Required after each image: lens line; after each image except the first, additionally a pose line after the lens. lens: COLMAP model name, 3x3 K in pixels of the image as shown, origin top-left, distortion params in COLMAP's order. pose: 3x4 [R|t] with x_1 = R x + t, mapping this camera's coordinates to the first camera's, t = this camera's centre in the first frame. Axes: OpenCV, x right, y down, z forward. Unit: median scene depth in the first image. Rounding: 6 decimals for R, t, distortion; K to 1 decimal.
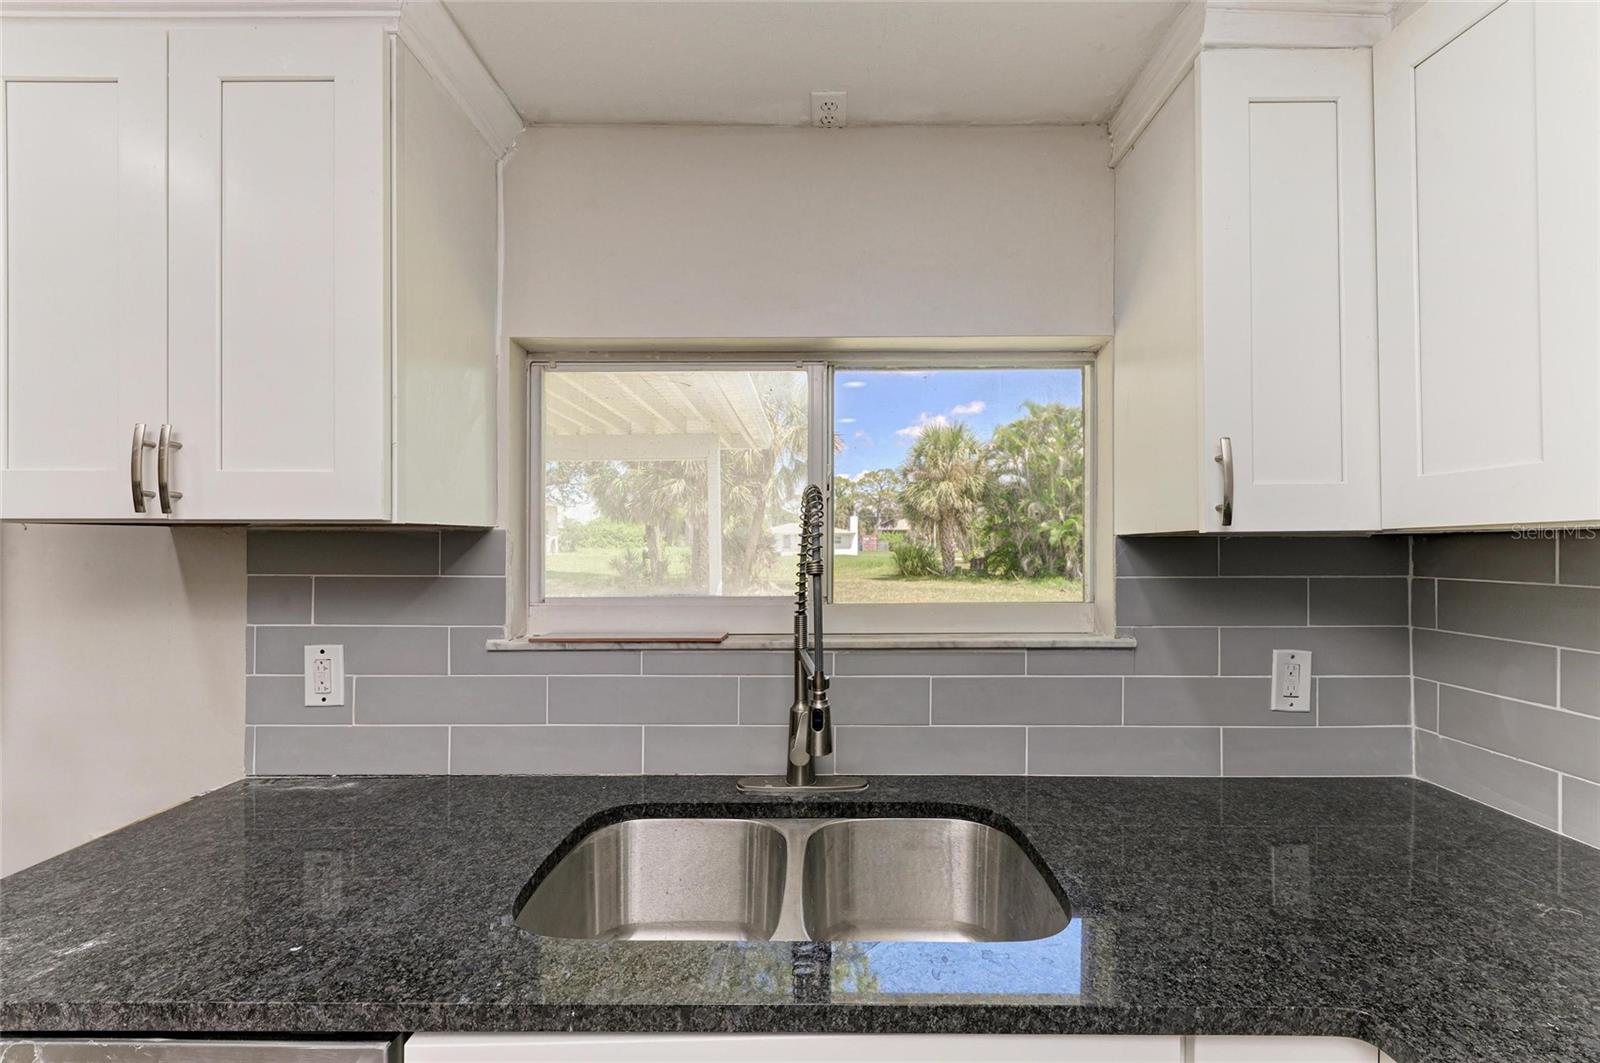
lens RADIAL K [[624.8, 0, 806.7], [0, 624.8, 538.5], [0, 0, 1]] dist [0.009773, -0.001383]
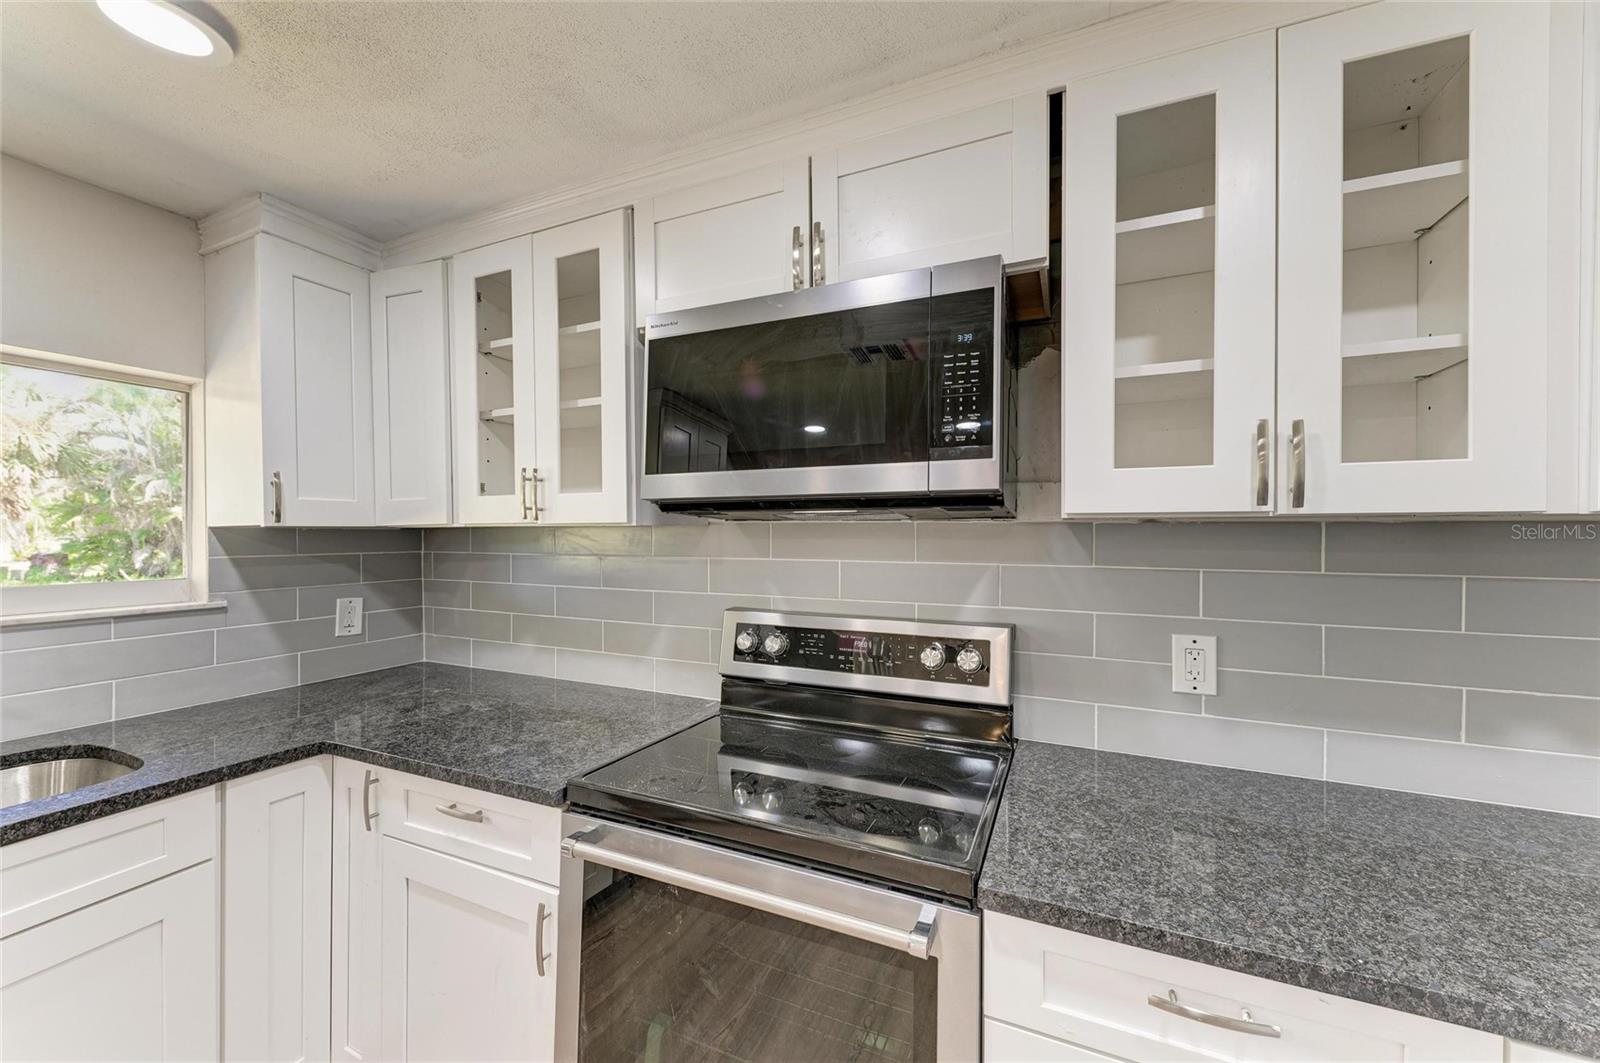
lens RADIAL K [[624.8, 0, 828.7], [0, 624.8, 536.9], [0, 0, 1]] dist [0.009773, -0.001383]
pose [[0.400624, -0.006256, 0.916221, -0.062211], [-0.008367, 0.999910, 0.010486, -0.002400], [-0.916204, -0.011867, 0.400535, -0.220040]]
